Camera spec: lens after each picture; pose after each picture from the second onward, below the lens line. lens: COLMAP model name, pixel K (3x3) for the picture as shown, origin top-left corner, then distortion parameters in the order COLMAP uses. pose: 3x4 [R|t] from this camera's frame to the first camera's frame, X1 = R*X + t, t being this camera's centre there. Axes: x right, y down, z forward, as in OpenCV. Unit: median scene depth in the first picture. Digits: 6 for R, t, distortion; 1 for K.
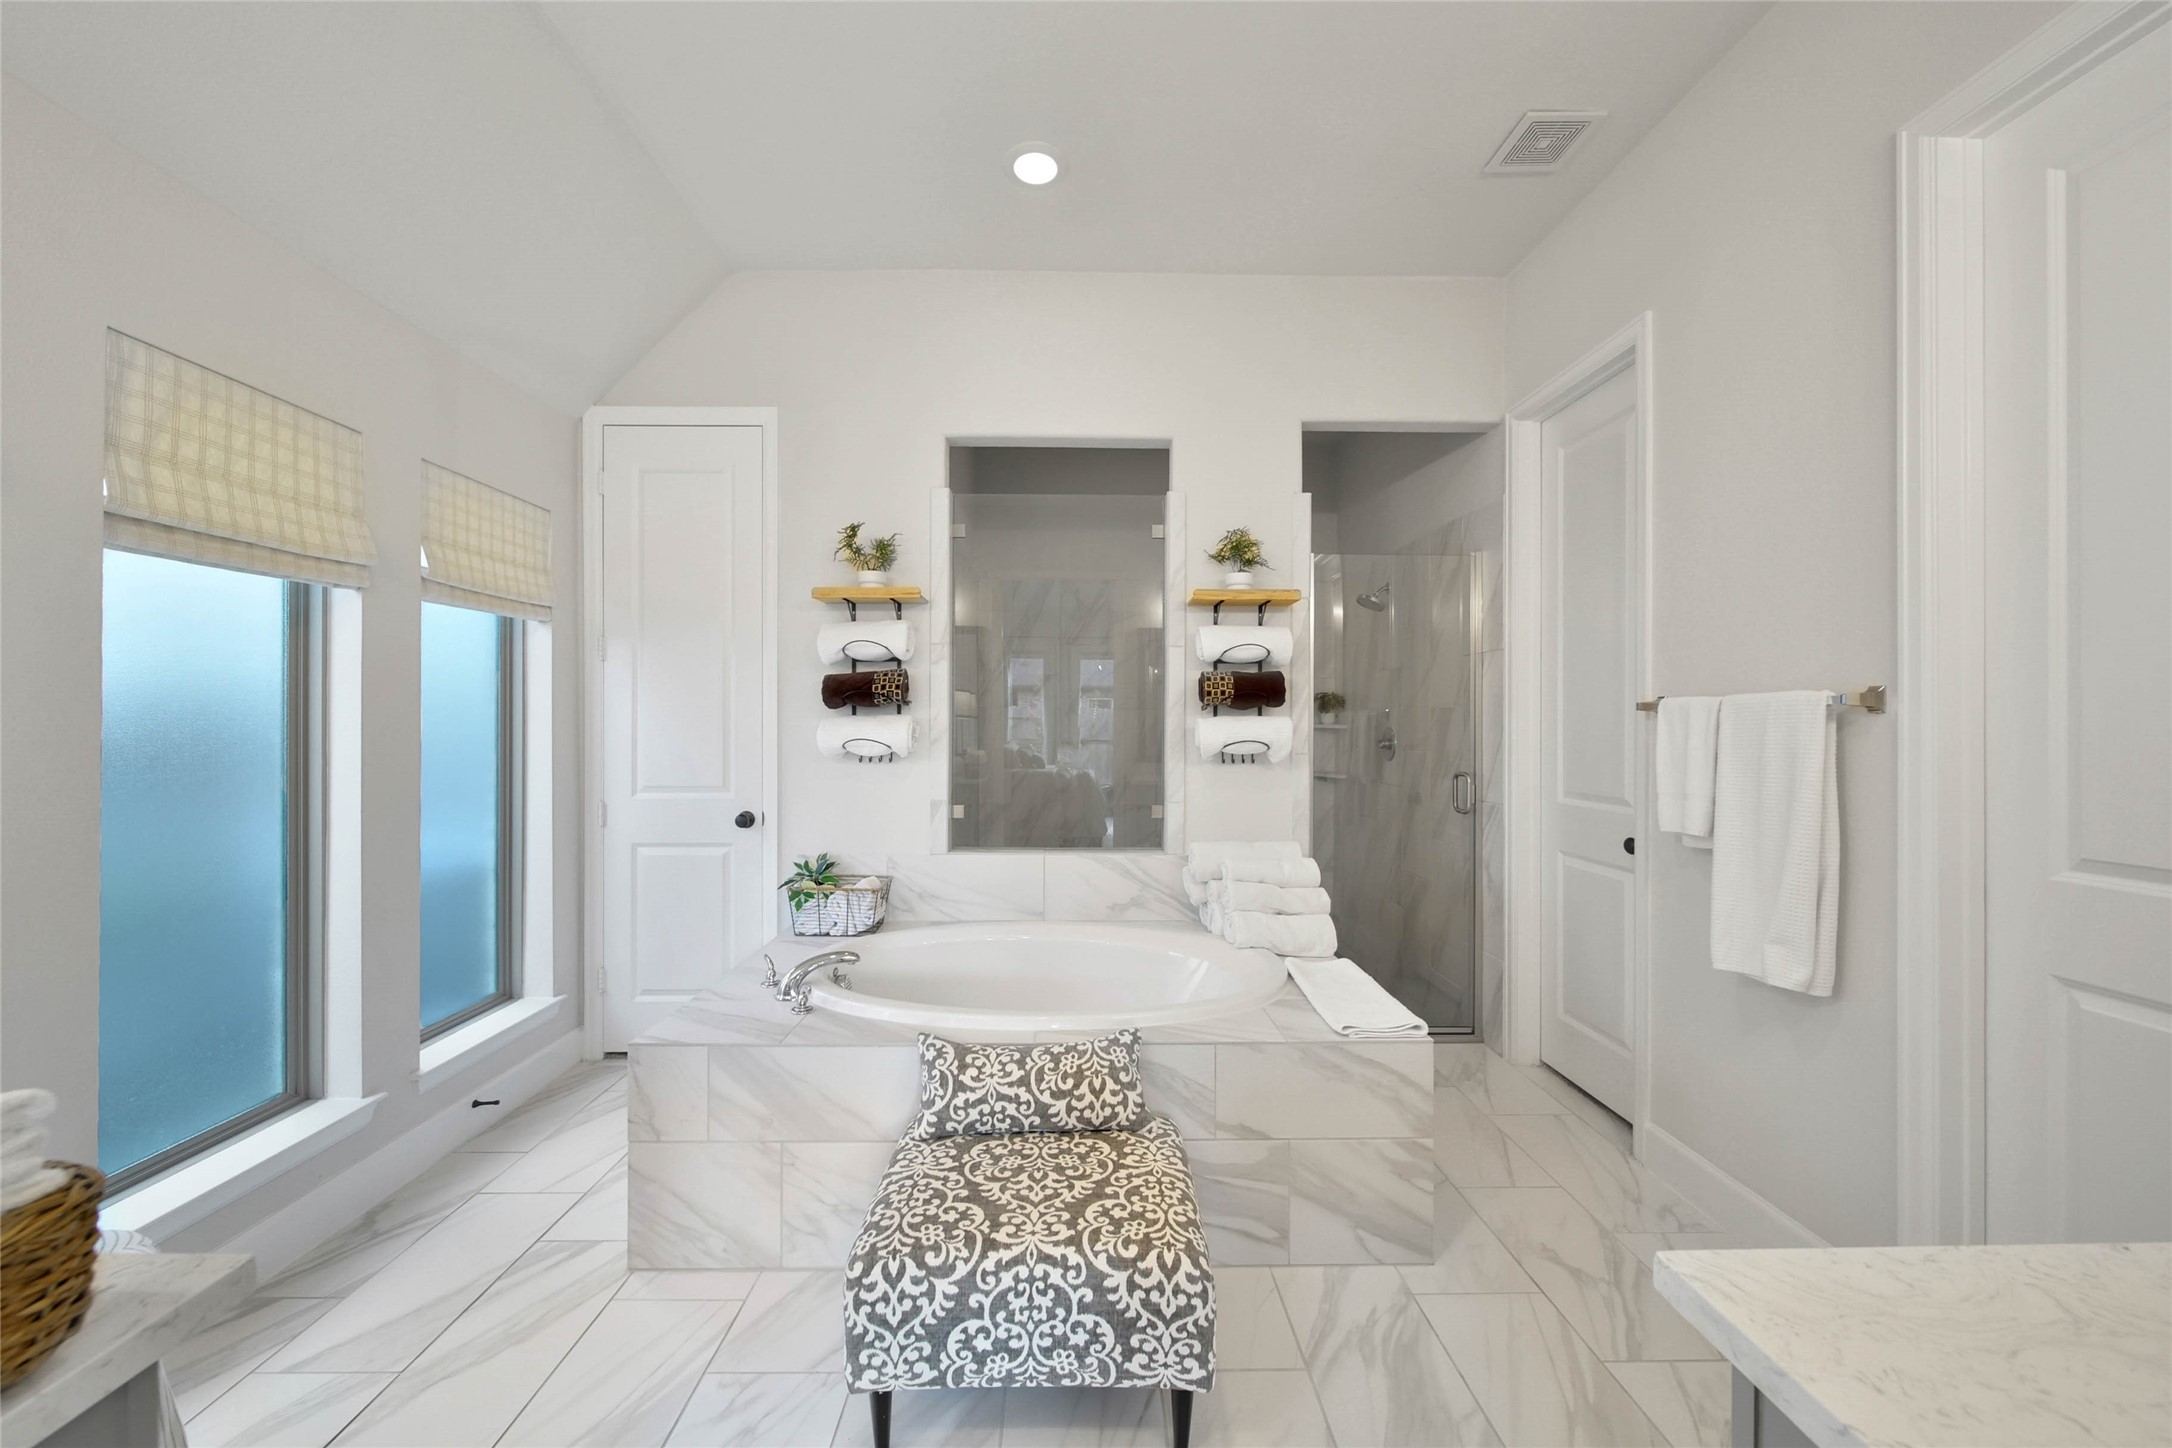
lens RADIAL K [[793.5, 0, 1091.0], [0, 793.5, 707.5], [0, 0, 1]] dist [0.000757, 0.000079]
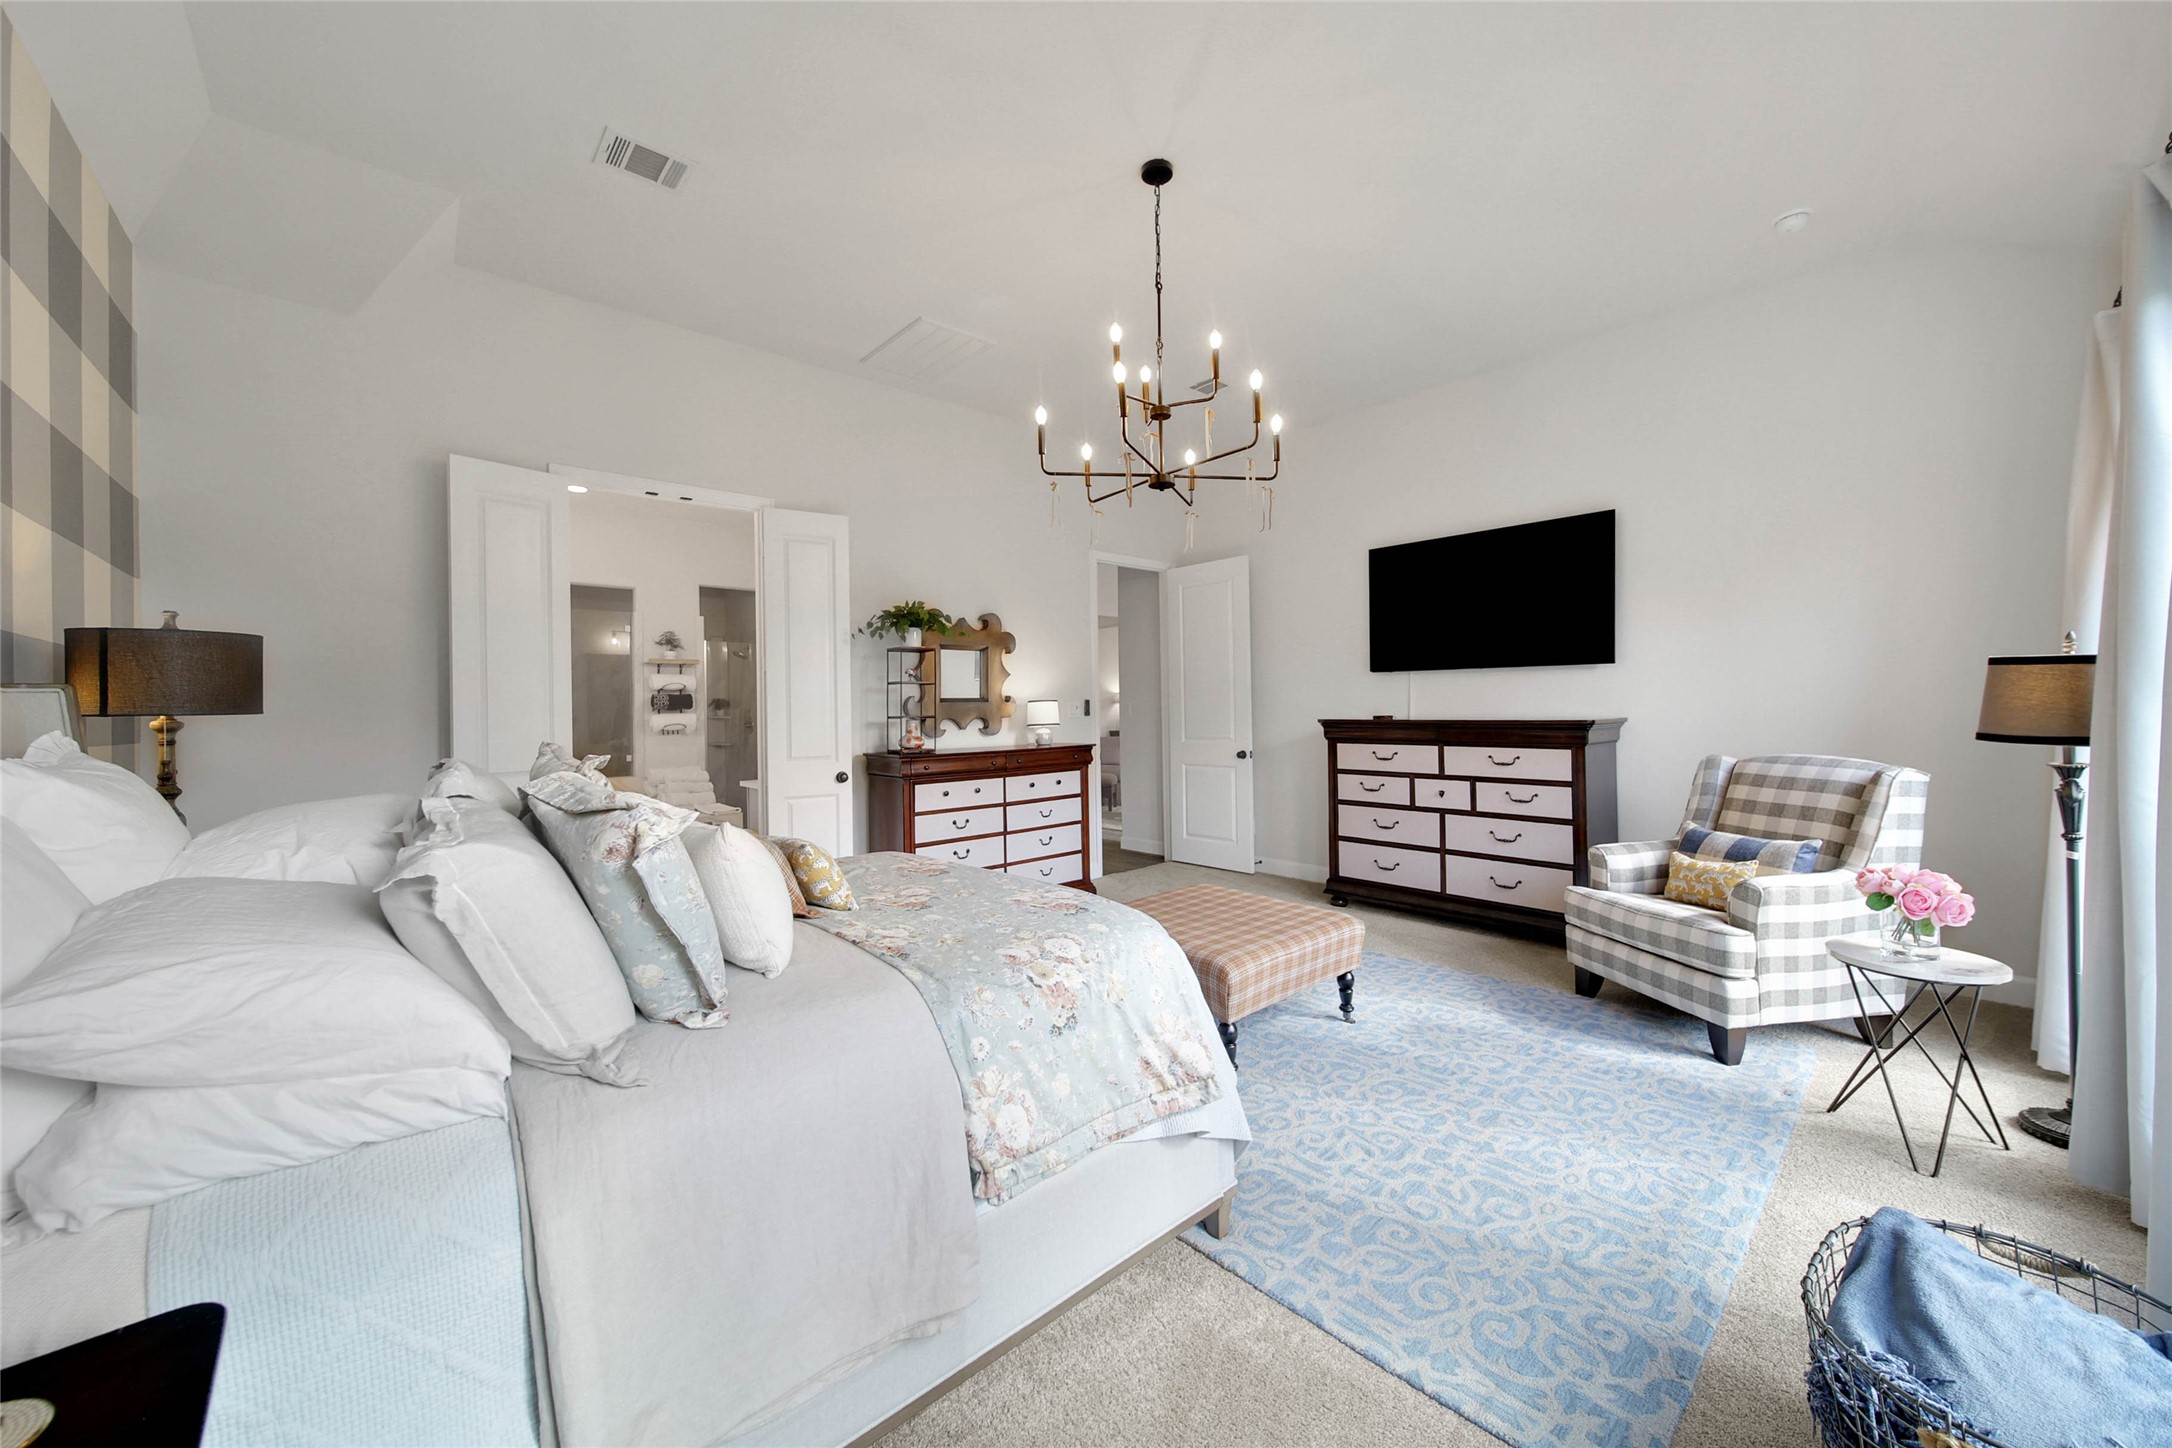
lens RADIAL K [[793.5, 0, 1091.0], [0, 793.5, 707.5], [0, 0, 1]] dist [0.000757, 0.000079]
pose [[0.760817, -0.013339, 0.648829, -0.370726], [0.007440, 0.999902, 0.011832, -0.023907], [-0.648923, -0.004175, 0.760842, -1.506467]]
